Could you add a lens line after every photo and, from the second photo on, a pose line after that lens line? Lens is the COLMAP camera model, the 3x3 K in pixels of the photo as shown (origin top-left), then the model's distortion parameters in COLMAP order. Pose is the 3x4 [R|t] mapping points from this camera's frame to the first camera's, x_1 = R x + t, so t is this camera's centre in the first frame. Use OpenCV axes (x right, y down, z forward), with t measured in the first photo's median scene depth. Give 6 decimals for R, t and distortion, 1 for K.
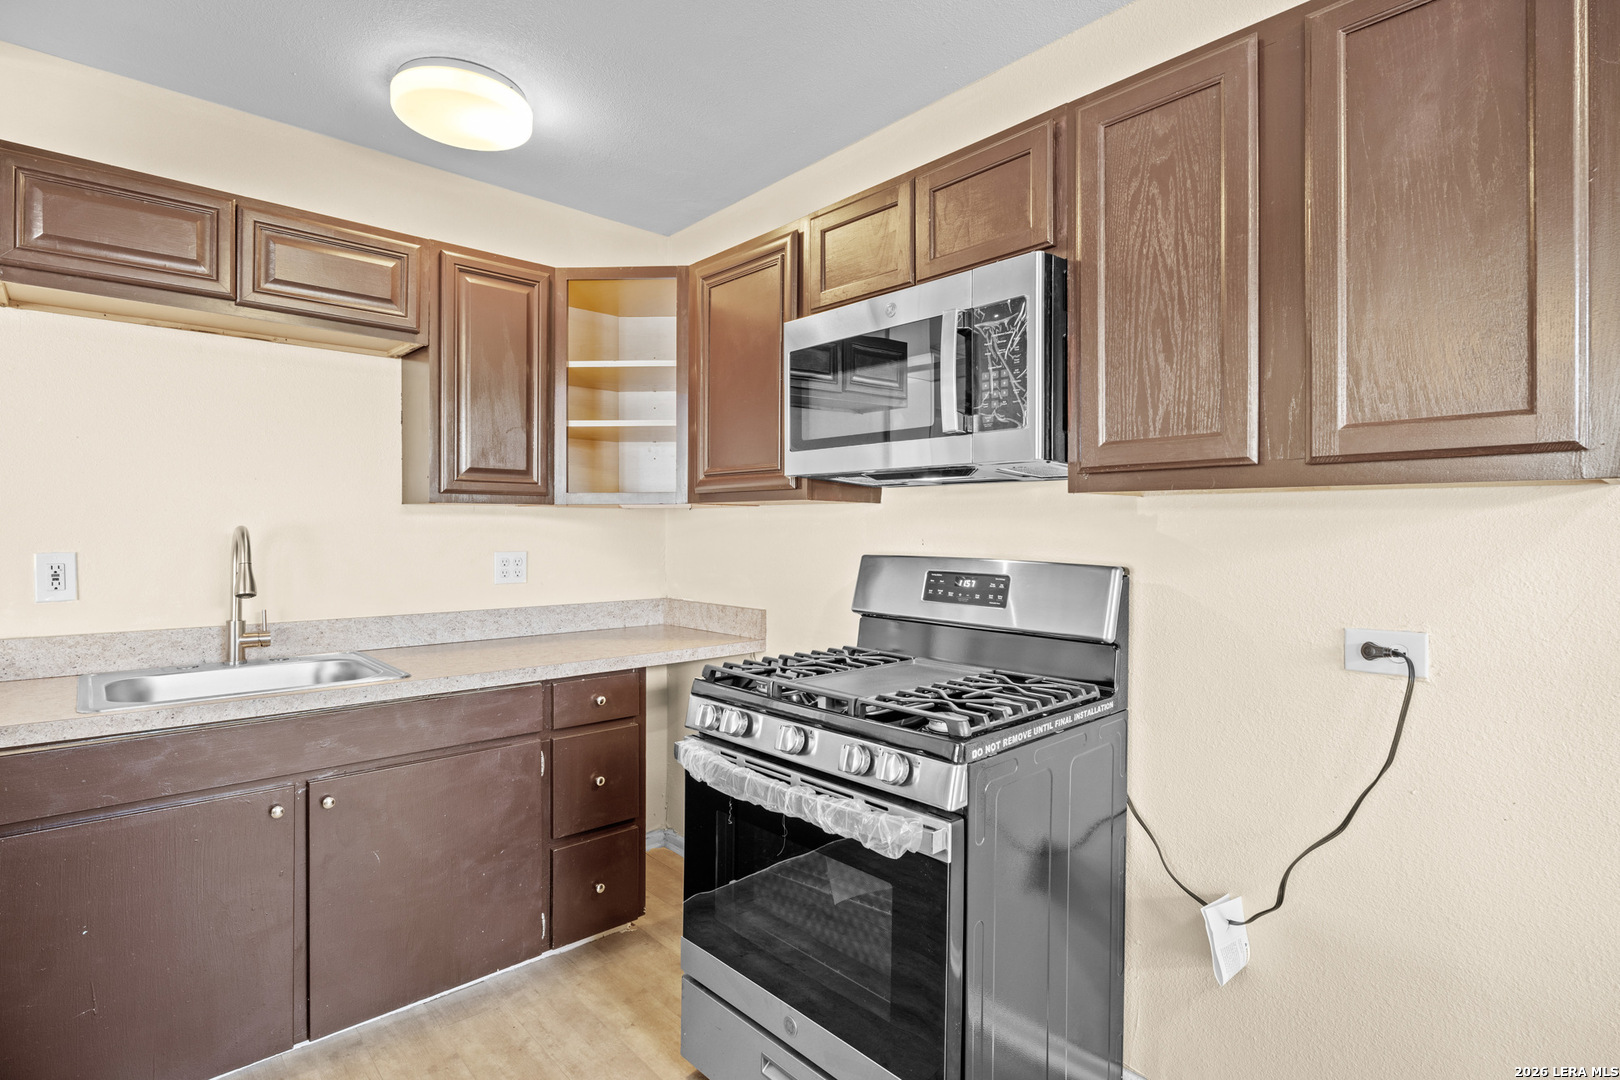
lens RADIAL K [[758.1, 0, 807.4], [0, 758.1, 530.1], [0, 0, 1]] dist [-0.006520, -0.000290]
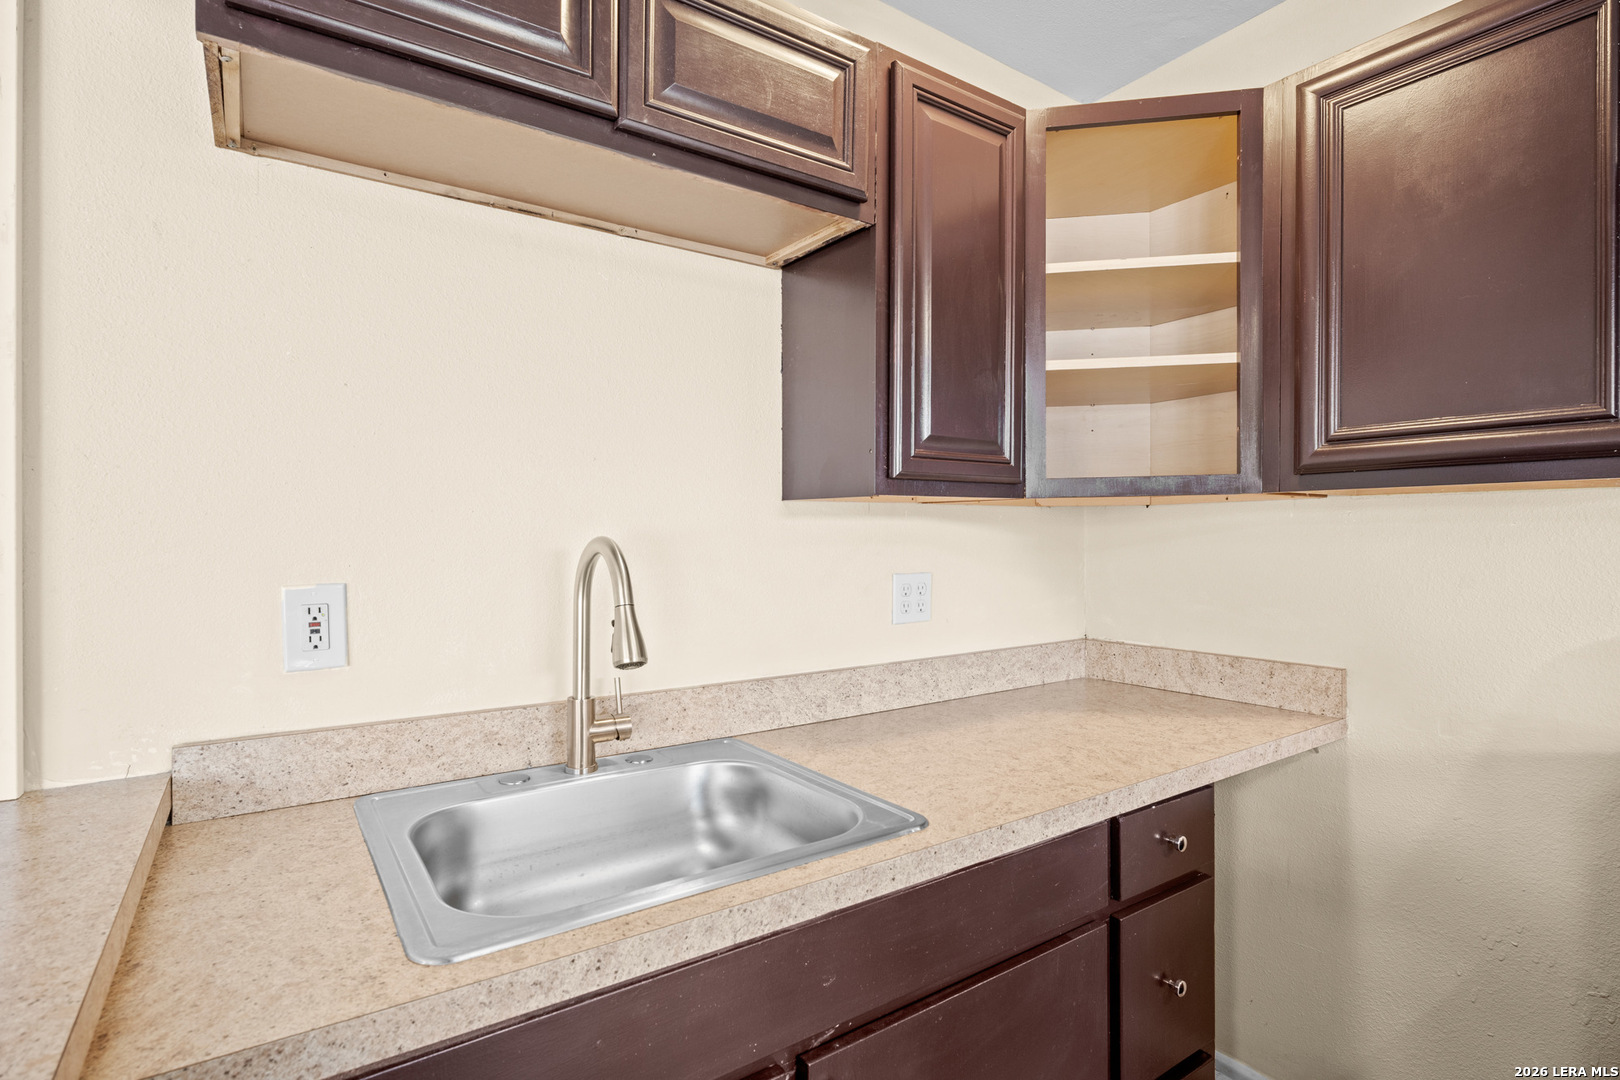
lens RADIAL K [[758.1, 0, 813.8], [0, 758.1, 539.0], [0, 0, 1]] dist [-0.006520, -0.000290]
pose [[0.991345, -0.005896, -0.131152, -0.468334], [0.006302, 0.999977, 0.002684, -0.004189], [0.131133, -0.003487, 0.991359, 0.410681]]
